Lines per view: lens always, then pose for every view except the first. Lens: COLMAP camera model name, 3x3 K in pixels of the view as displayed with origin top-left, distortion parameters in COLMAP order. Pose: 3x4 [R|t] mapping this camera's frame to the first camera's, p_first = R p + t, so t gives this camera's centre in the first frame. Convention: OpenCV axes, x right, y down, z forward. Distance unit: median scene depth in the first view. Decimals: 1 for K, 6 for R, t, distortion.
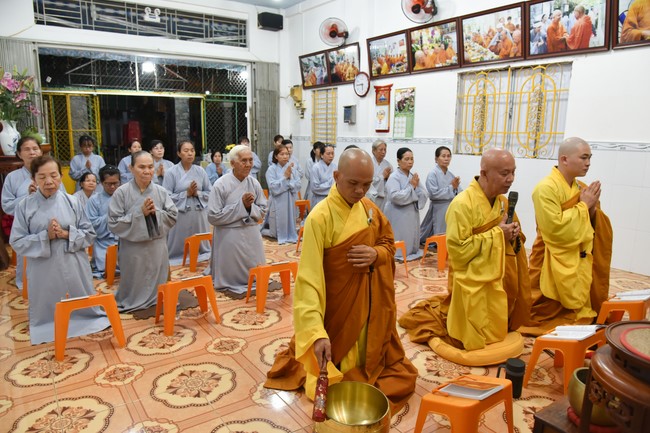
lens RADIAL K [[455.9, 0, 325.0], [0, 455.9, 216.5], [0, 0, 1]] dist [-0.033508, 0.000817]
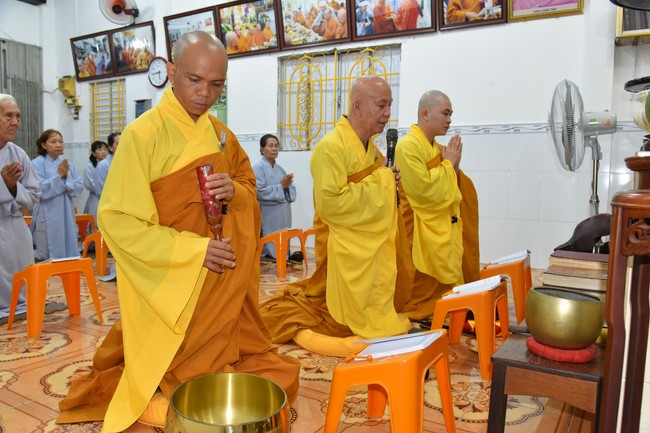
lens RADIAL K [[525.2, 0, 325.0], [0, 525.2, 216.5], [0, 0, 1]] dist [-0.045197, 0.012560]
pose [[0.916842, -0.029828, 0.398134, -0.028940], [0.068579, 0.994150, -0.083447, 0.072748], [-0.393316, 0.103811, 0.913524, 0.086634]]
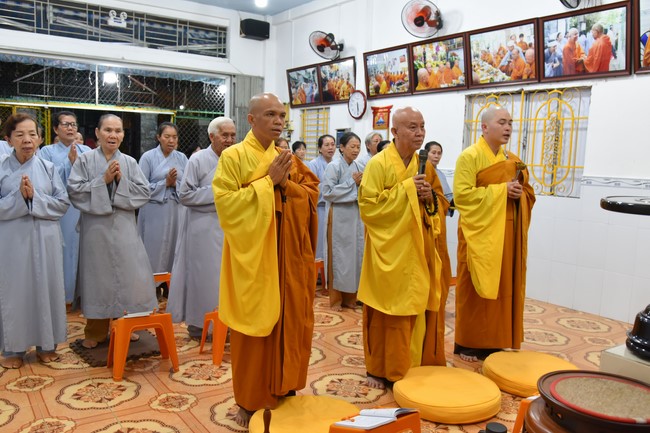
lens RADIAL K [[560.0, 0, 325.0], [0, 560.0, 216.5], [0, 0, 1]] dist [-0.040177, 0.007484]
pose [[0.999694, 0.024701, 0.001277, 0.029582], [-0.024531, 0.996753, -0.076696, 0.002491], [-0.003167, 0.076641, 0.997054, -0.041852]]
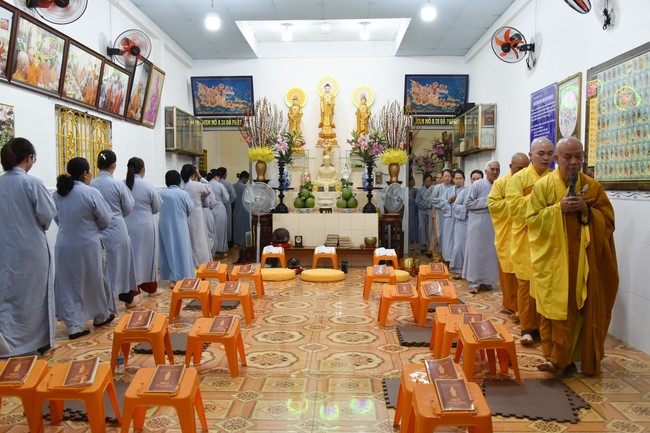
lens RADIAL K [[544.4, 0, 325.0], [0, 544.4, 216.5], [0, 0, 1]] dist [-0.055328, 0.026399]
pose [[-0.808966, -0.038292, 0.586607, -0.600143], [0.106883, 0.971663, 0.210825, -0.271640], [-0.578057, 0.233249, -0.781950, 1.469095]]
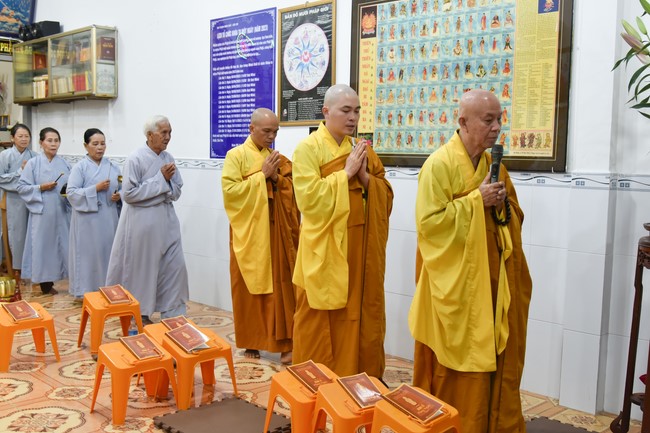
lens RADIAL K [[695.6, 0, 325.0], [0, 695.6, 216.5], [0, 0, 1]] dist [-0.027578, 0.008169]
pose [[-0.980584, 0.002057, -0.196087, -0.236802], [-0.053506, 0.959195, 0.277636, -0.250961], [0.188657, 0.282738, -0.940462, 1.307217]]
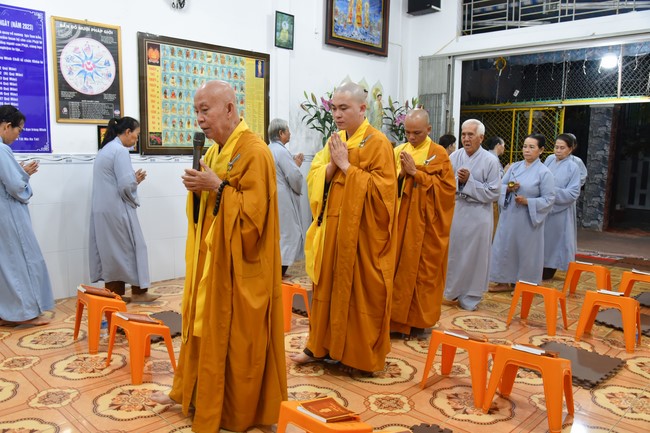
lens RADIAL K [[544.4, 0, 325.0], [0, 544.4, 216.5], [0, 0, 1]] dist [-0.055328, 0.026399]
pose [[0.194000, 0.115806, -0.974142, 0.489587], [-0.195500, 0.977653, 0.077290, -0.112259], [0.961324, 0.175450, 0.212305, 0.643941]]
